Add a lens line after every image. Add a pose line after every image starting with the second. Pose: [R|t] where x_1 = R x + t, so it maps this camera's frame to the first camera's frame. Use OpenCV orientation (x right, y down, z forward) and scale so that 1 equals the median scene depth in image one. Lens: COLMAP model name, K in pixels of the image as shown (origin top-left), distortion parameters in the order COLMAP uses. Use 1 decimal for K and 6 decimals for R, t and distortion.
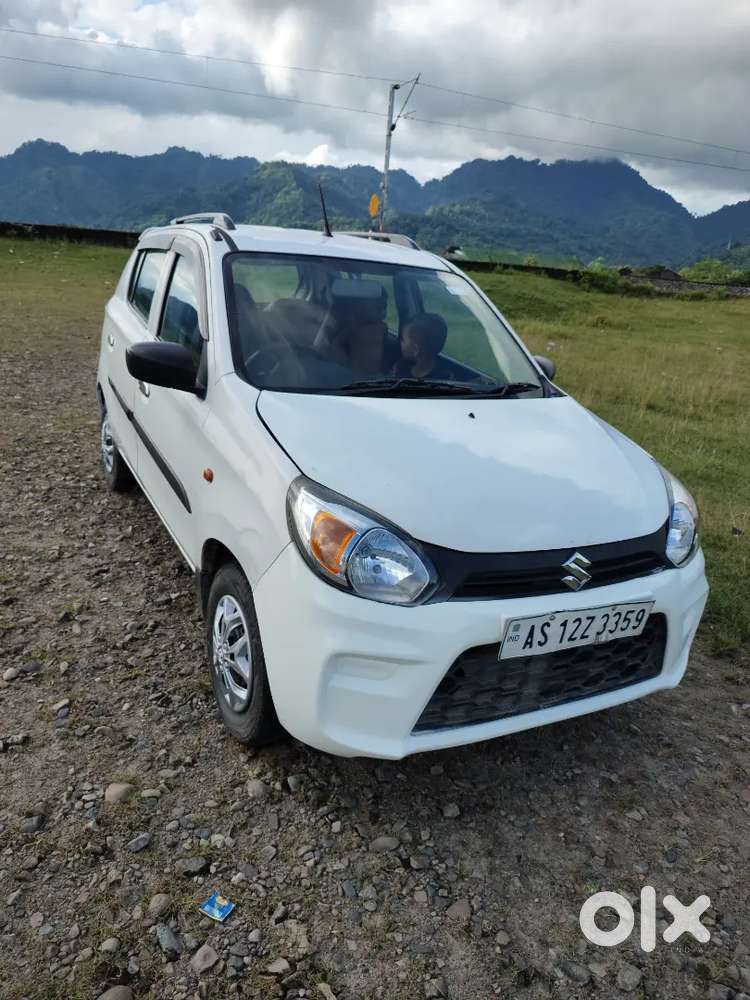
lens RADIAL K [[729.4, 0, 367.4], [0, 729.4, 495.6], [0, 0, 1]] dist [0.003743, -0.018698]
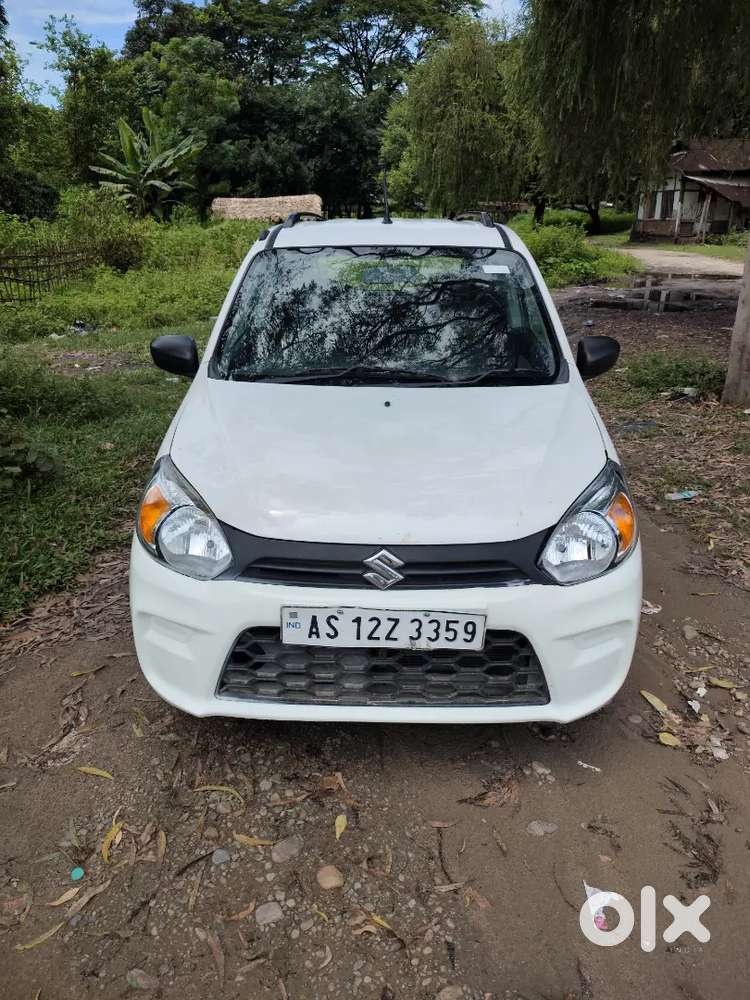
lens RADIAL K [[729.4, 0, 375.9], [0, 729.4, 510.0], [0, 0, 1]] dist [0.003743, -0.018698]
pose [[0.873957, 0.085453, -0.478431, 0.732194], [-0.065479, 0.996149, 0.058312, -0.028869], [0.481572, -0.019635, 0.876187, 0.160565]]
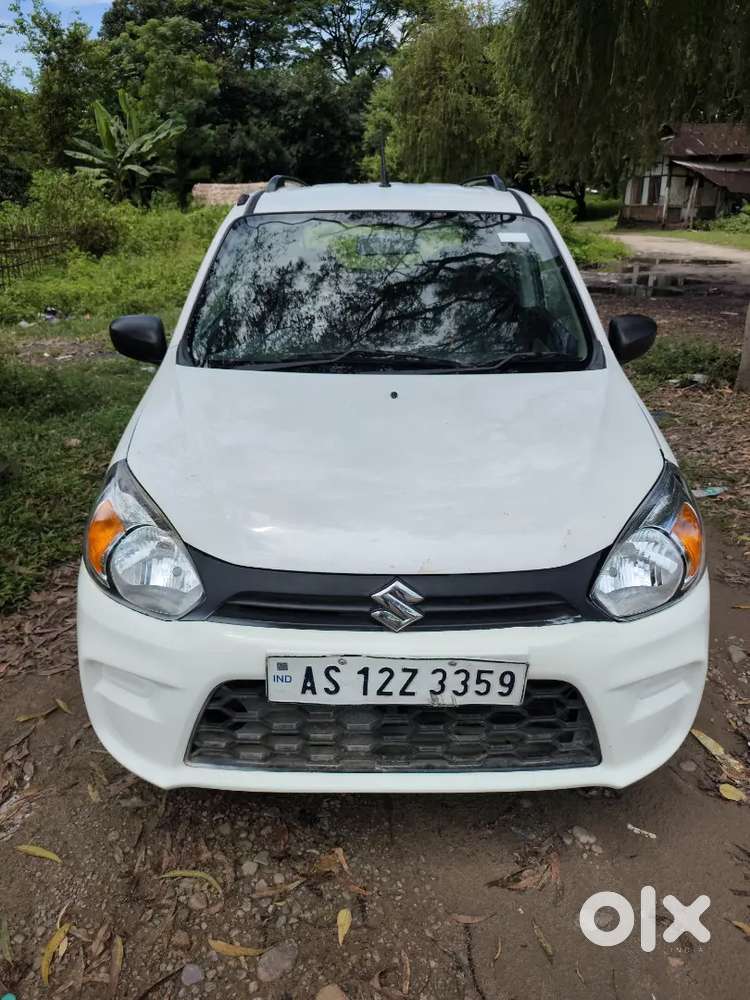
lens RADIAL K [[729.4, 0, 379.7], [0, 729.4, 506.4], [0, 0, 1]] dist [0.003743, -0.018698]
pose [[0.886073, 0.081836, -0.456265, 0.608703], [-0.057825, 0.996118, 0.066368, -0.047544], [0.459925, -0.032423, 0.887366, 0.330716]]
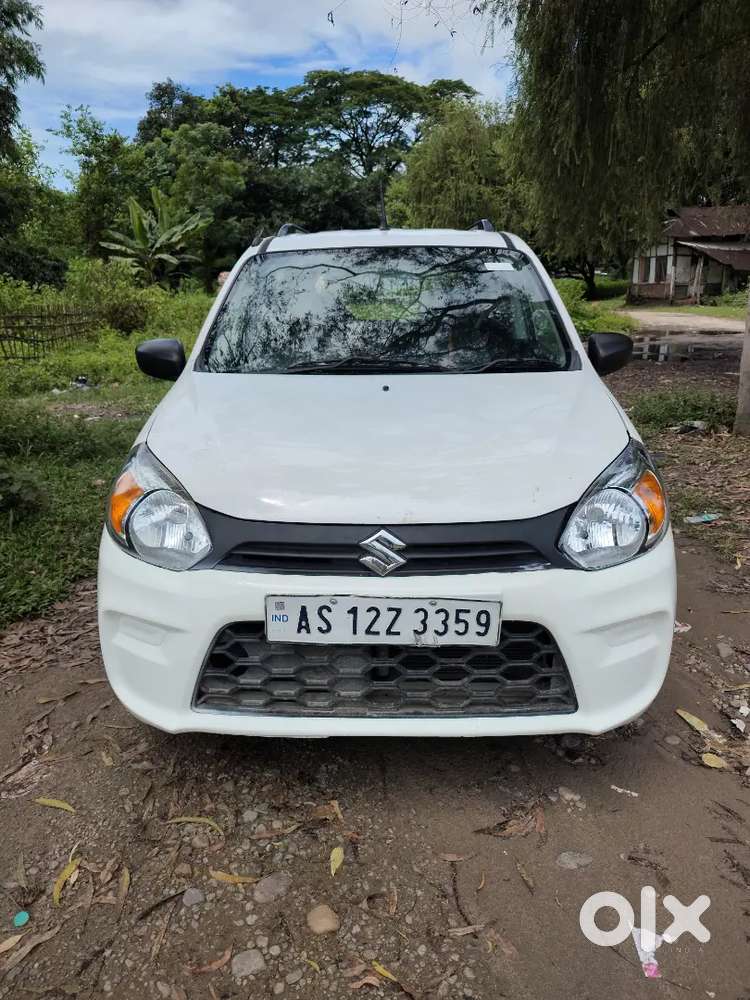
lens RADIAL K [[729.4, 0, 378.0], [0, 729.4, 506.8], [0, 0, 1]] dist [0.003743, -0.018698]
pose [[0.872503, 0.026680, -0.487880, 0.692805], [-0.051639, 0.997951, -0.037775, 0.084159], [0.485872, 0.058152, 0.872093, 0.265874]]
